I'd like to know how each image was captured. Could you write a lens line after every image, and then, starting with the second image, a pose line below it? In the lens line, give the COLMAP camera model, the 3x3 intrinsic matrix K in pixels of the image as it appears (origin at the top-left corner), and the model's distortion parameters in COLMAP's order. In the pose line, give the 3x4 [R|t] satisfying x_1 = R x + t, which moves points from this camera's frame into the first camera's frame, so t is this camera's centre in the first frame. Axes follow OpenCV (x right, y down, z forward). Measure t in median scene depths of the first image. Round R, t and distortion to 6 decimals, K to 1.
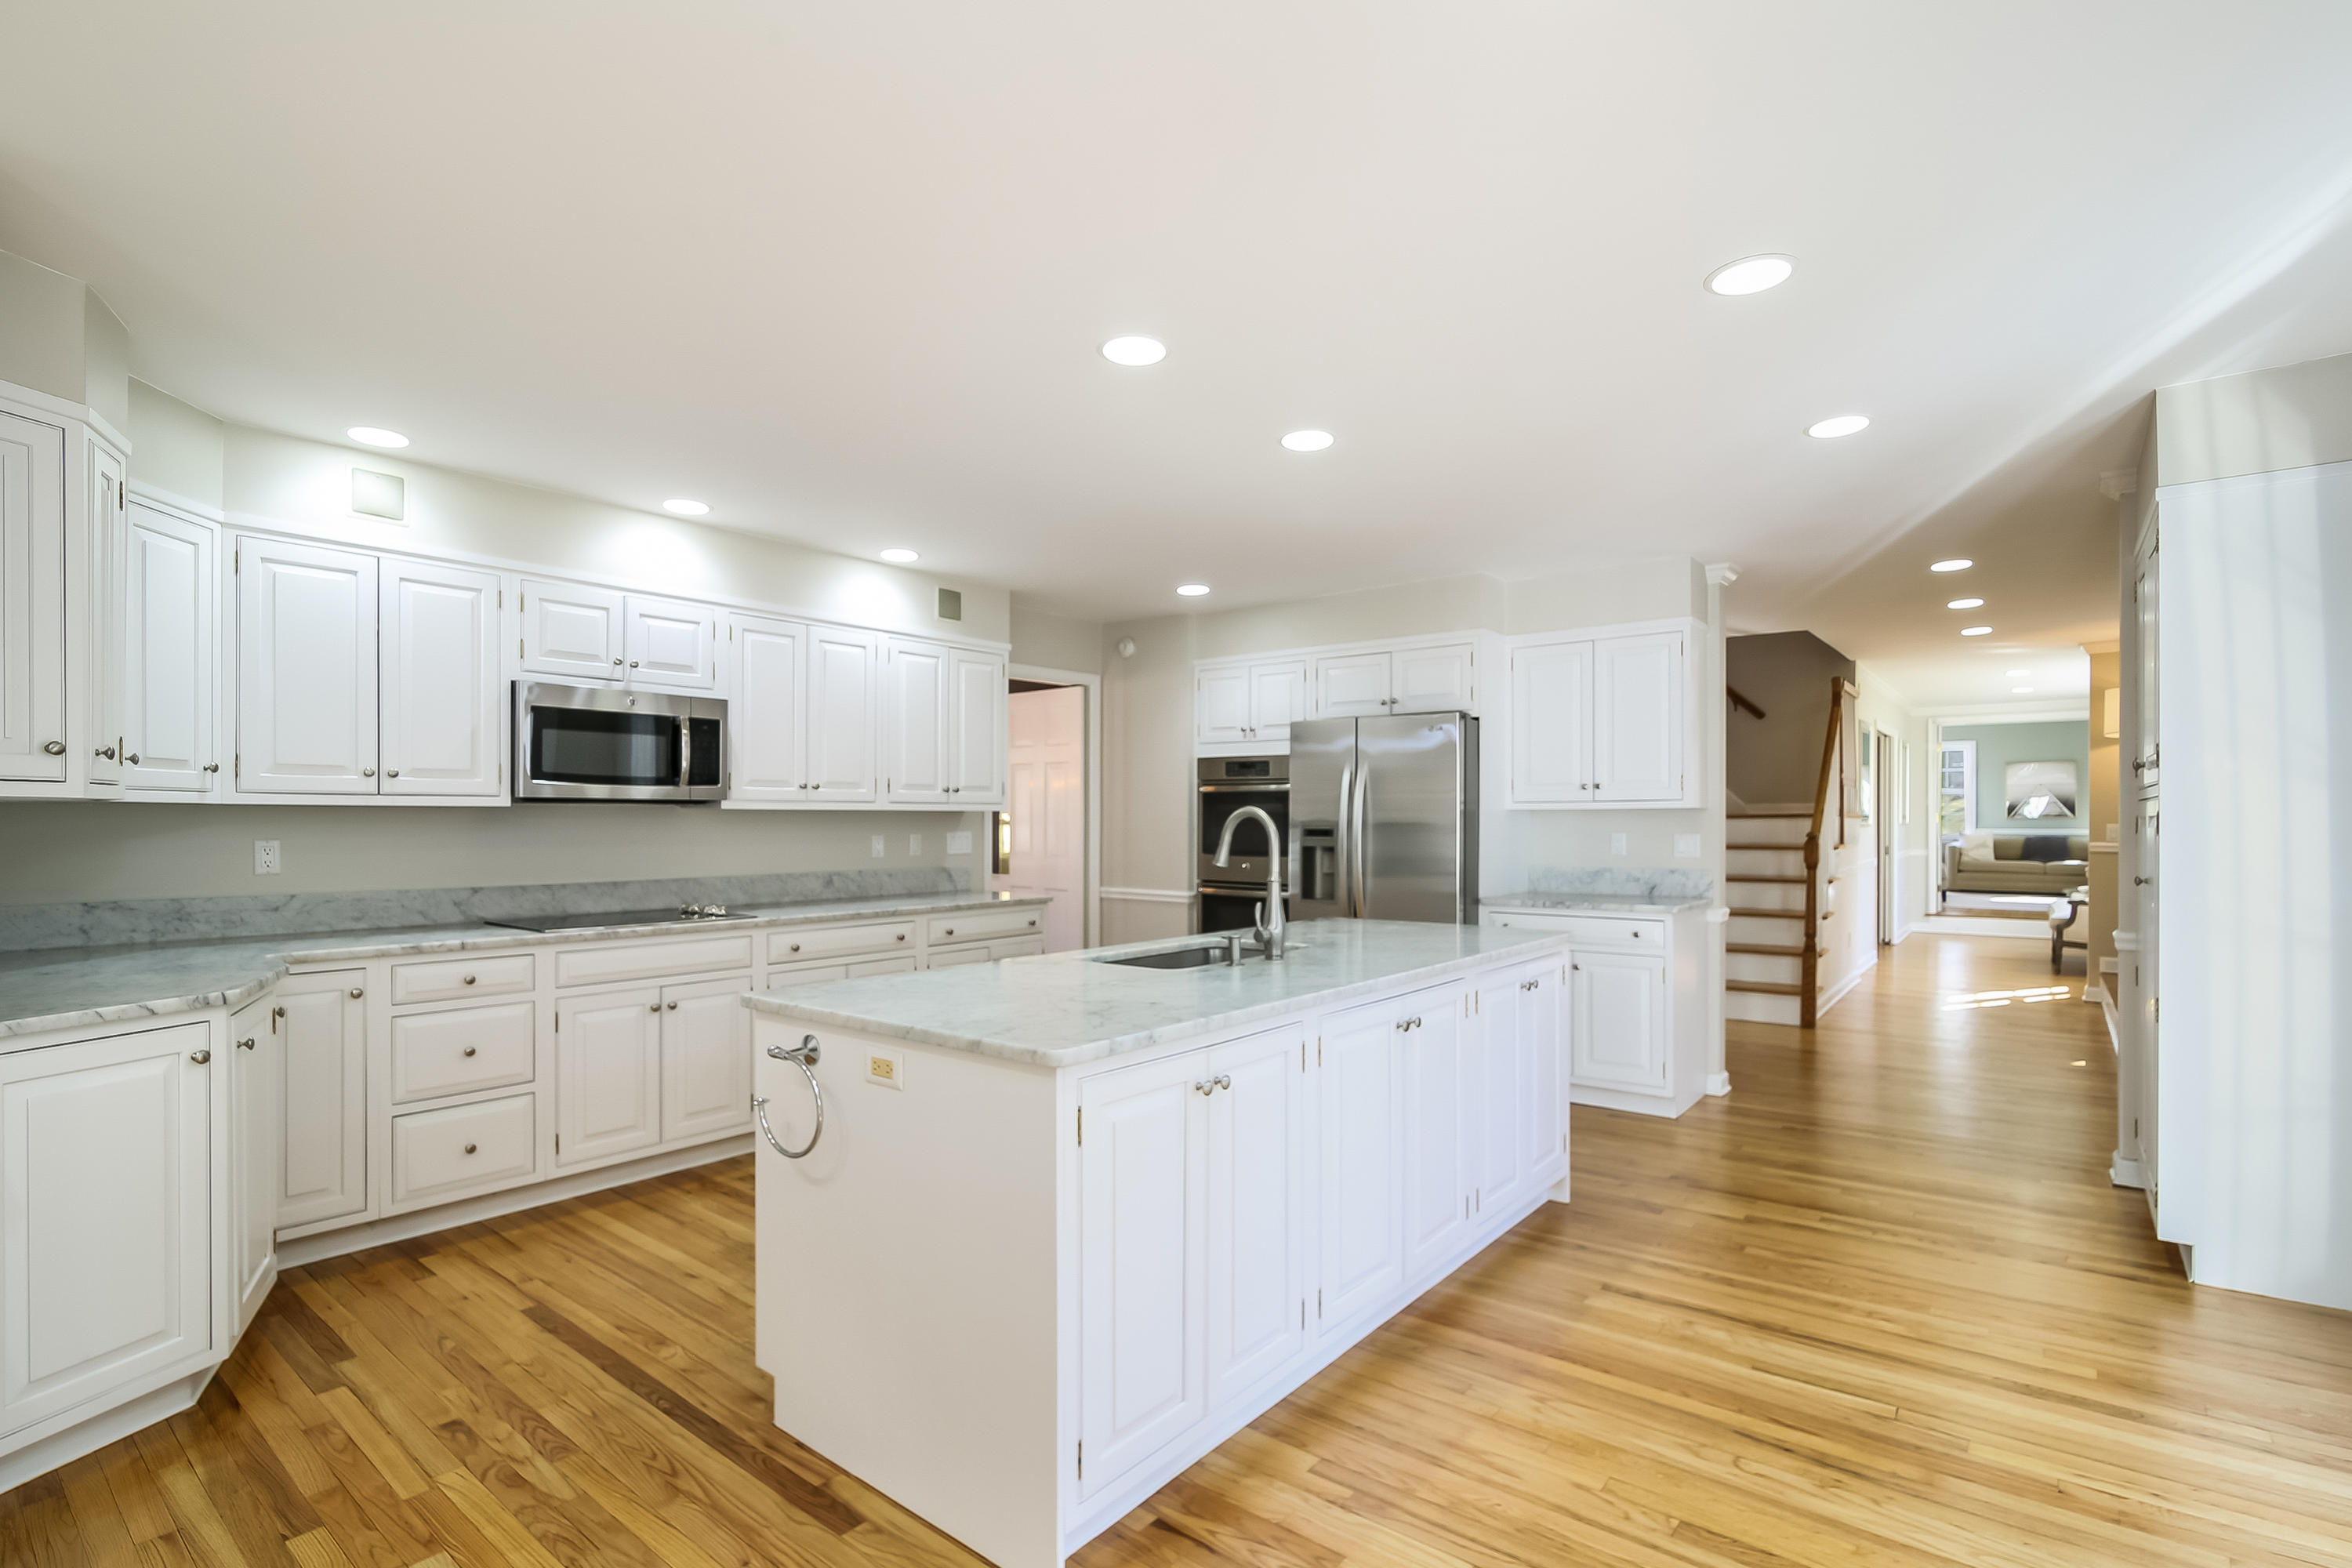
lens RADIAL K [[1099.7, 0, 1199.8], [0, 1099.7, 819.5], [0, 0, 1]] dist [-0.005180, 0.000058]
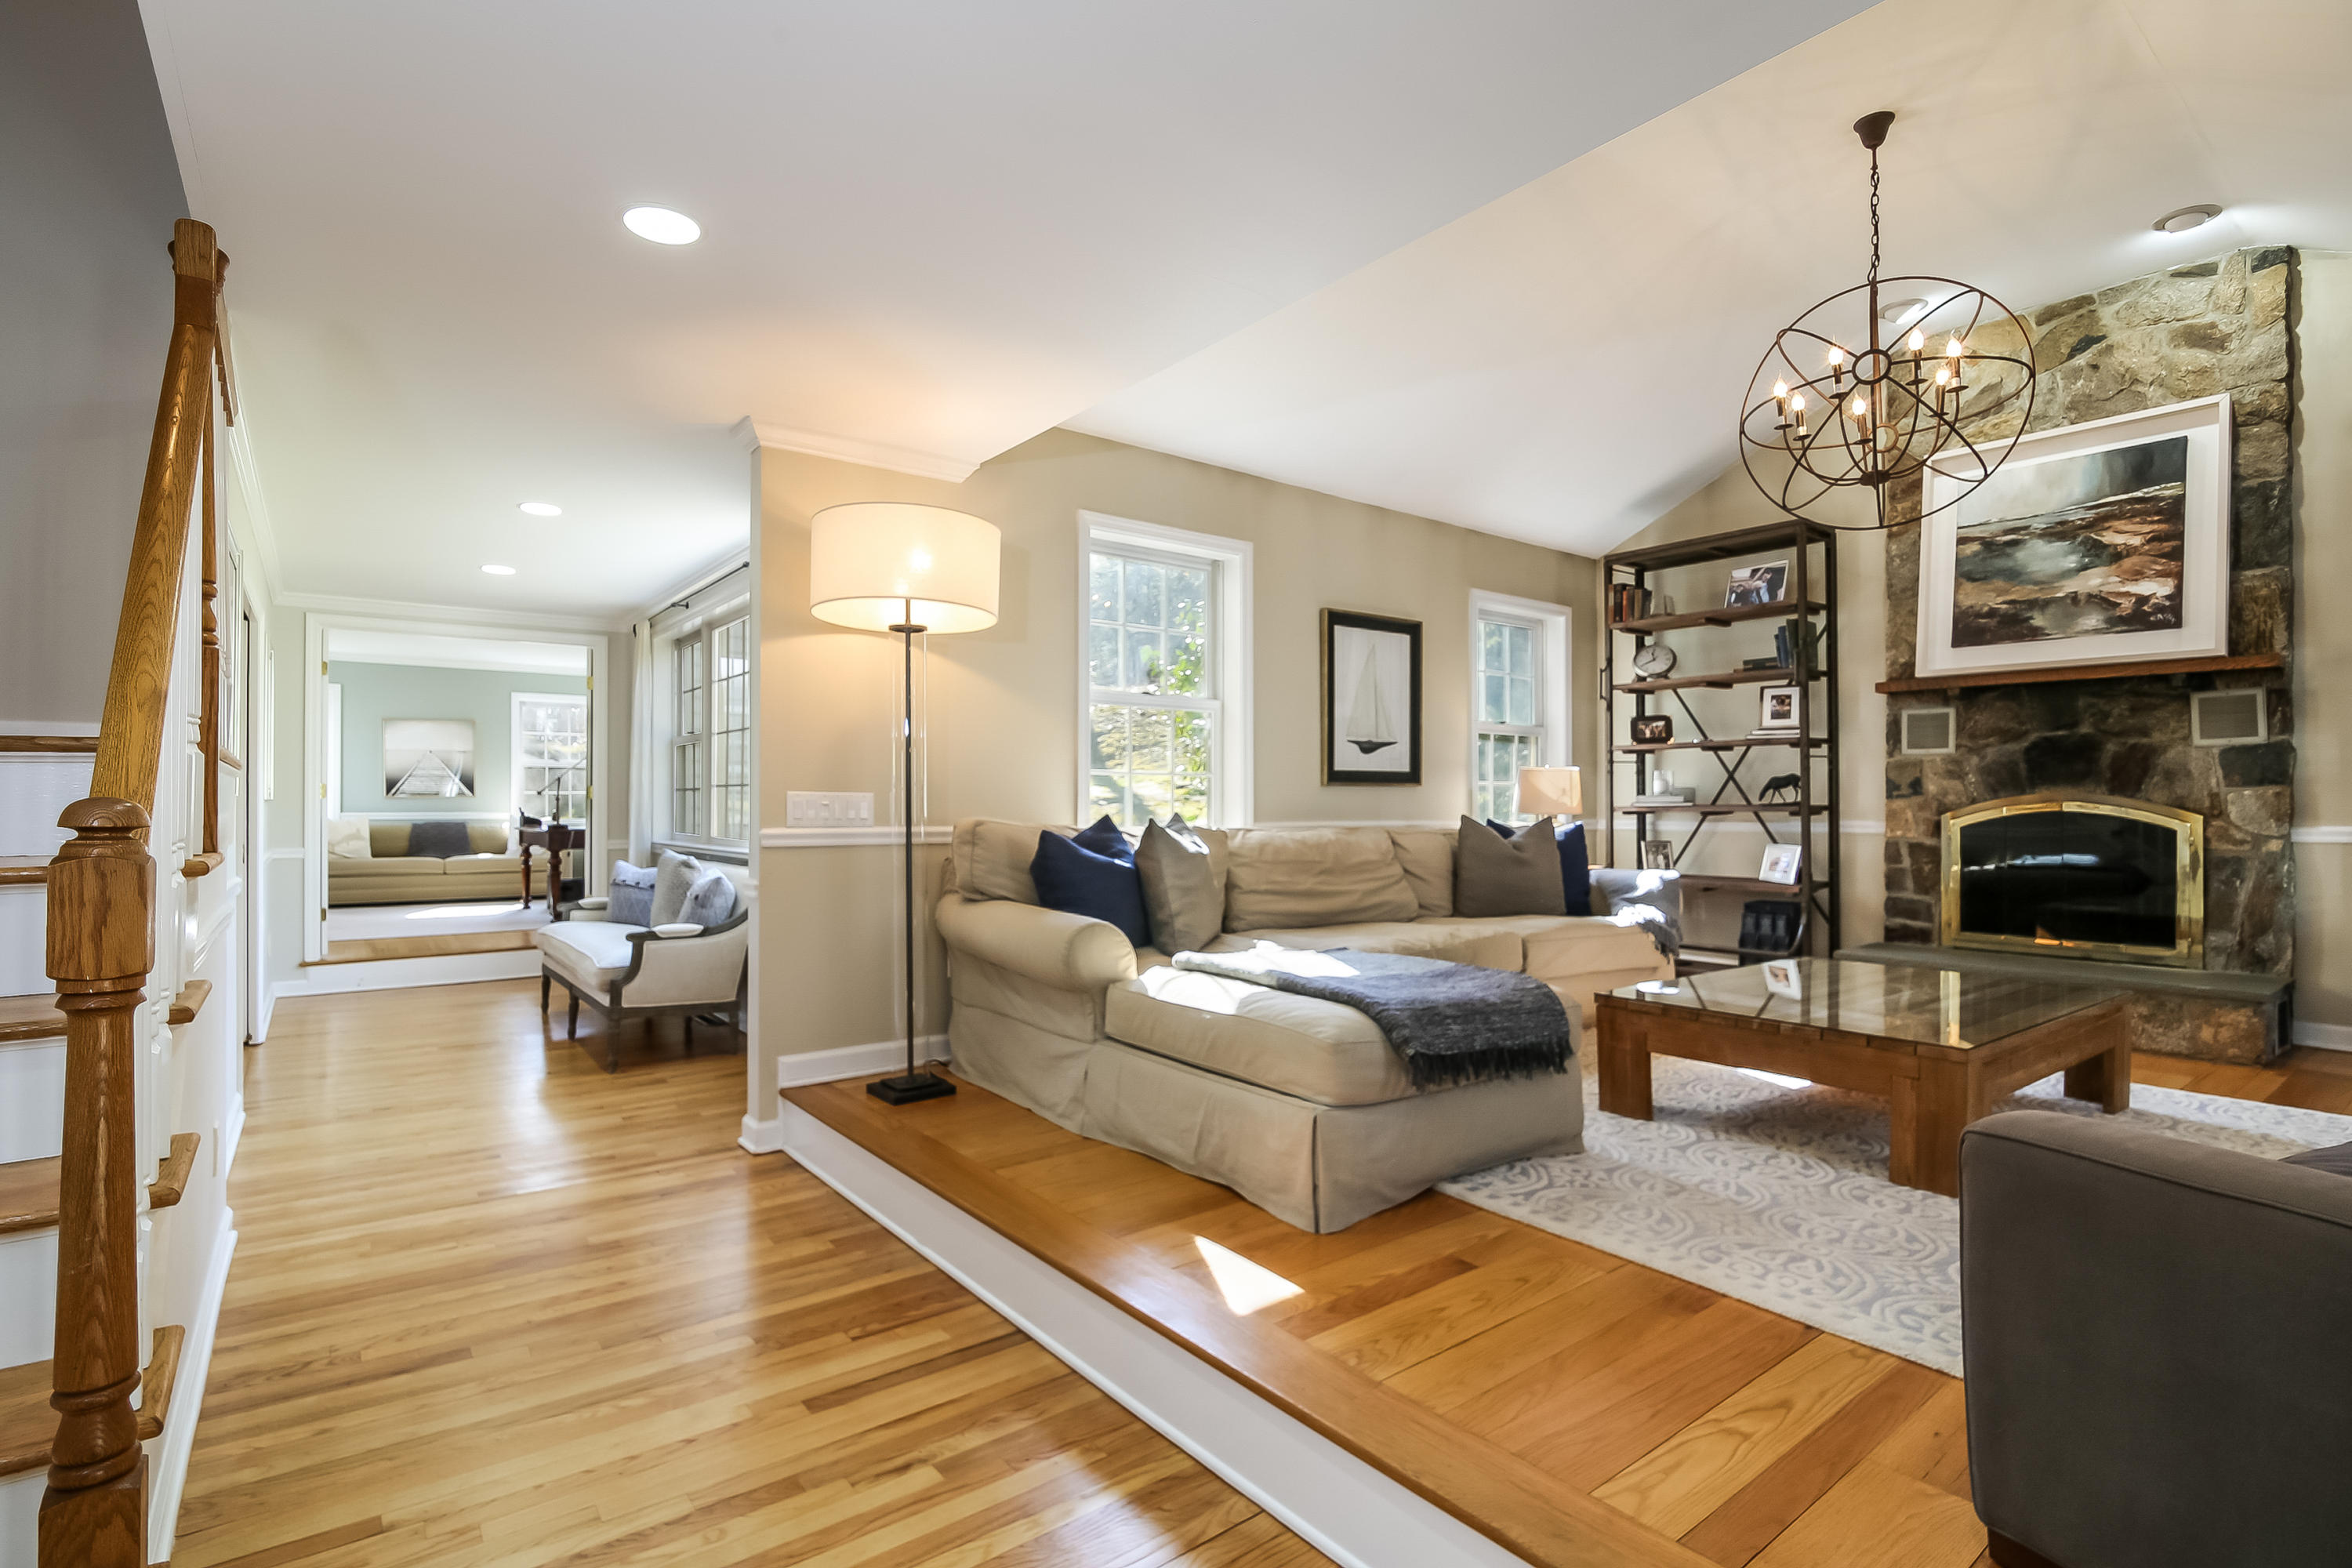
lens RADIAL K [[1099.7, 0, 1197.9], [0, 1099.7, 798.8], [0, 0, 1]] dist [-0.005180, 0.000058]
pose [[0.239057, 0.007379, 0.970978, 0.563532], [-0.000226, 0.999972, -0.007544, 0.016063], [-0.971006, 0.001584, 0.239052, 1.039682]]
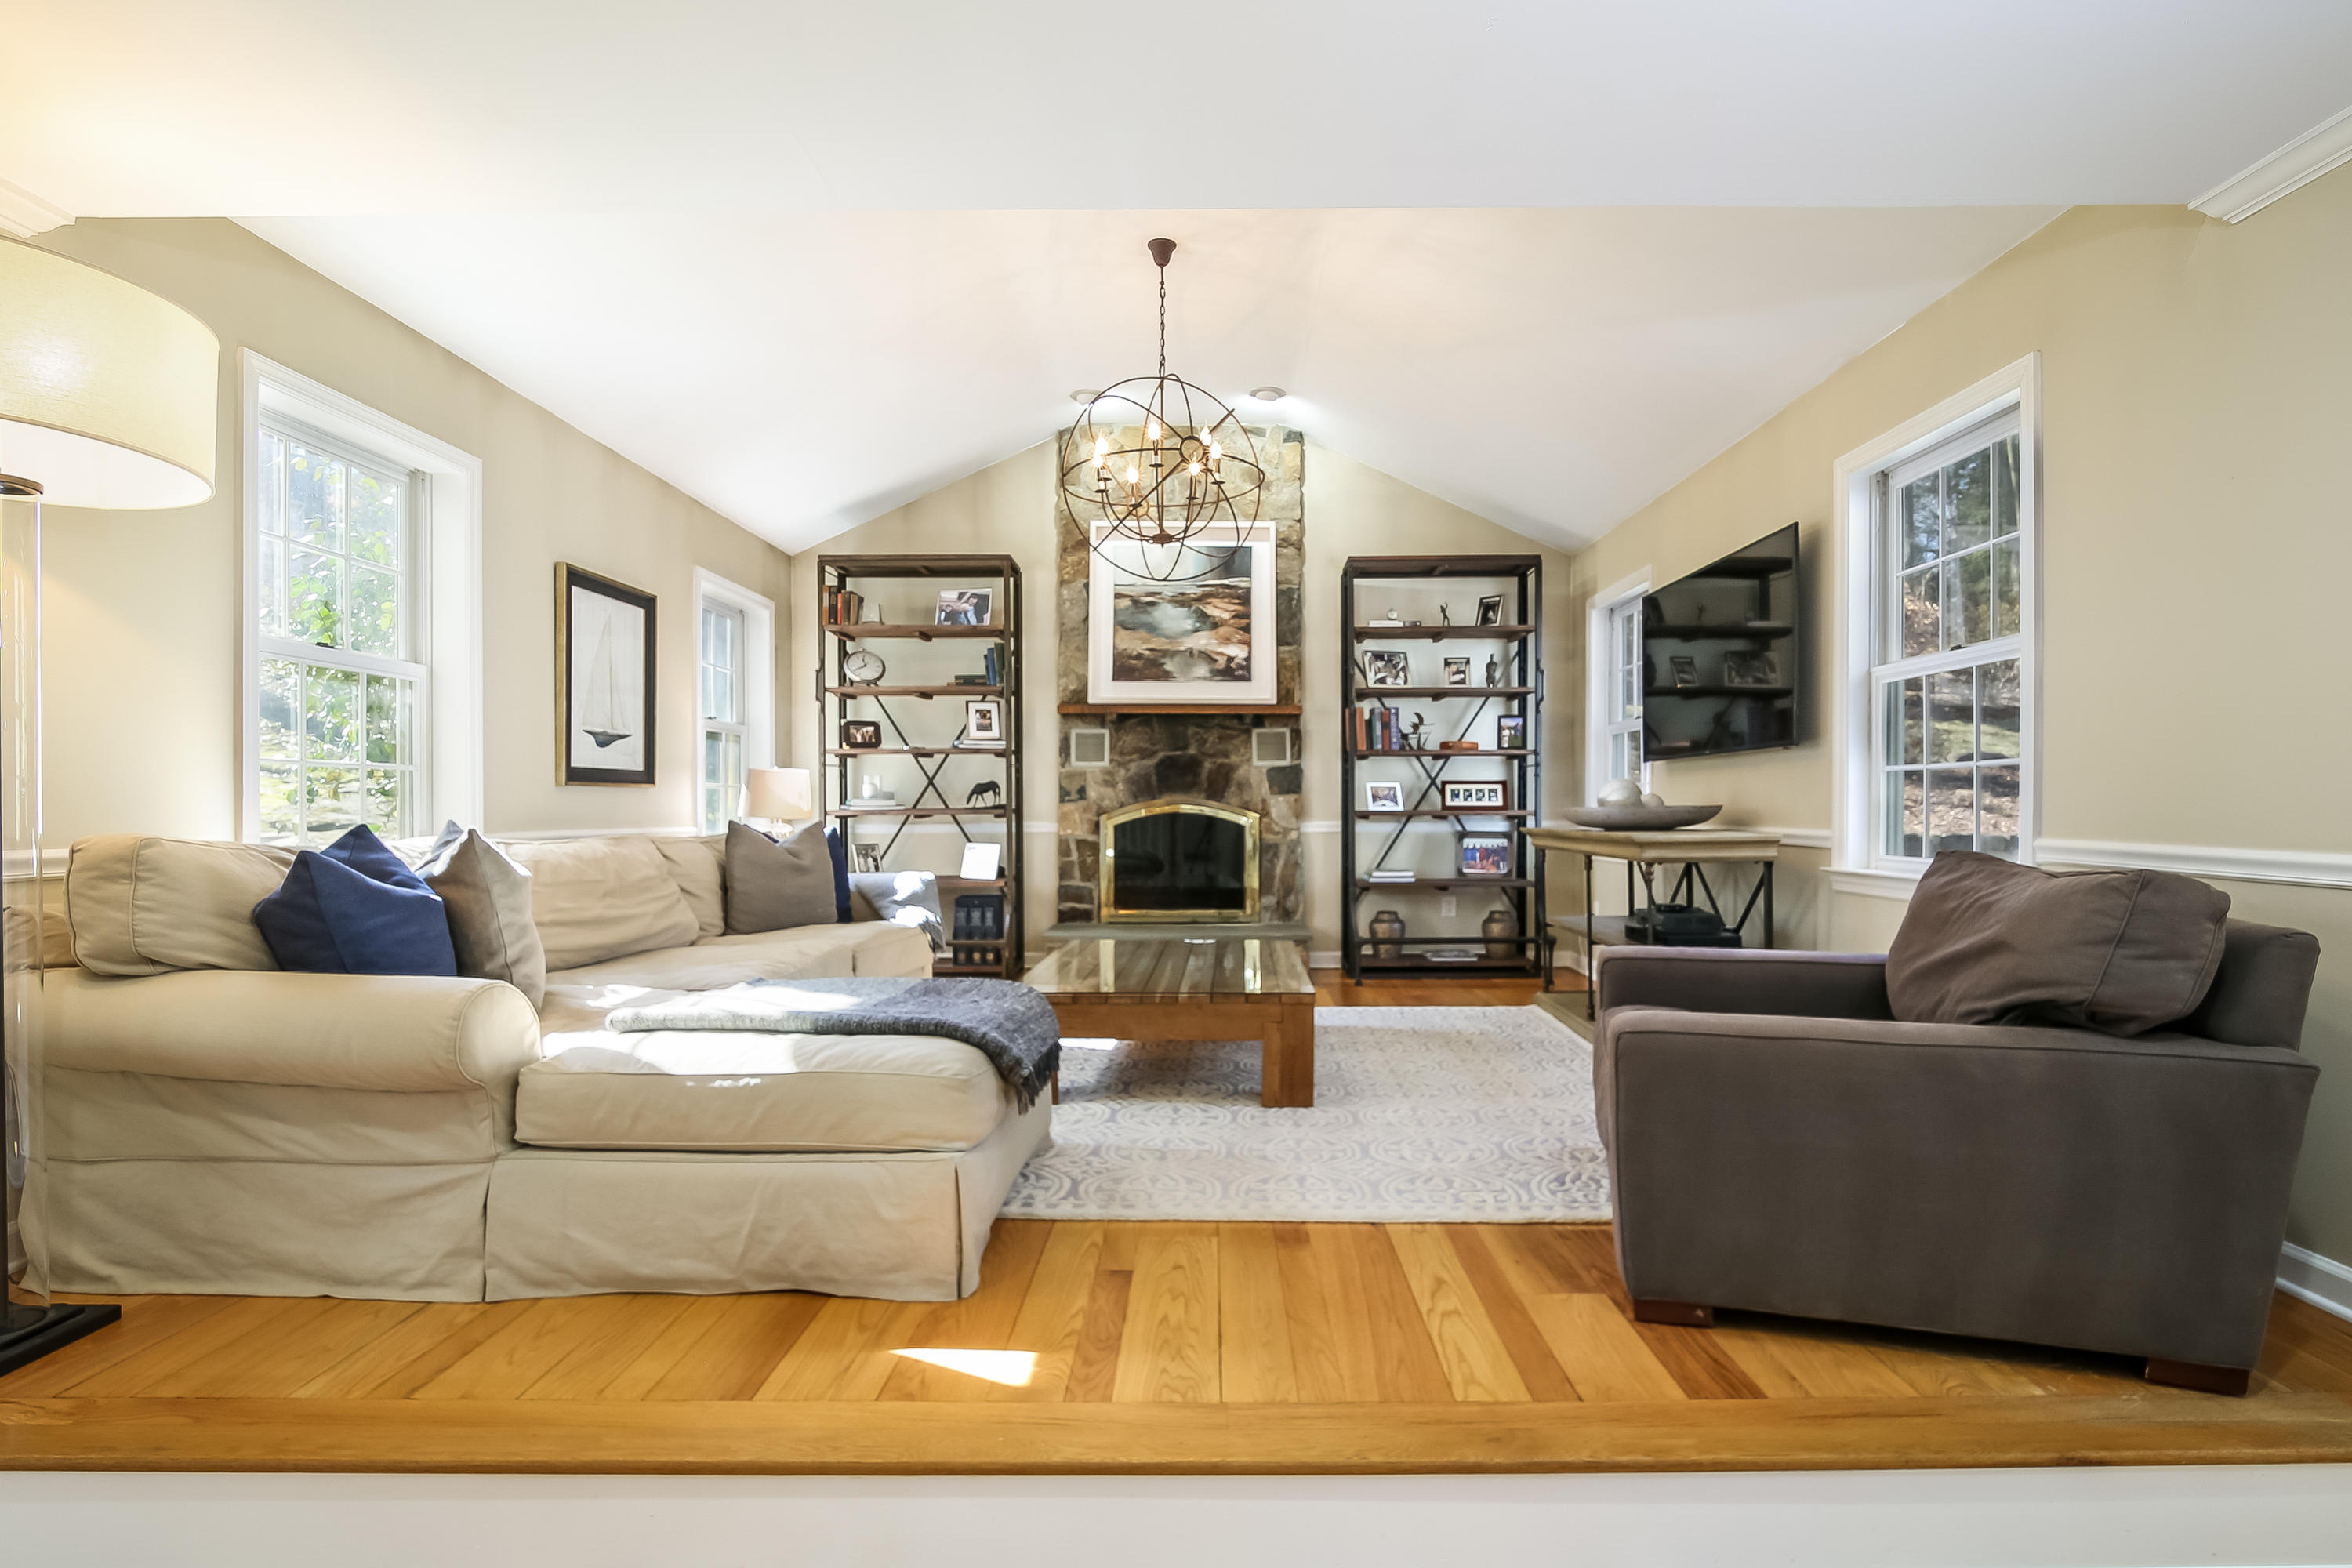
lens RADIAL K [[1099.7, 0, 1192.5], [0, 1099.7, 805.0], [0, 0, 1]] dist [-0.005180, 0.000058]
pose [[-0.605467, 0.005583, 0.795851, 0.661899], [0.004538, 0.999983, -0.003562, 0.015461], [-0.795857, 0.001455, -0.605483, 1.306421]]
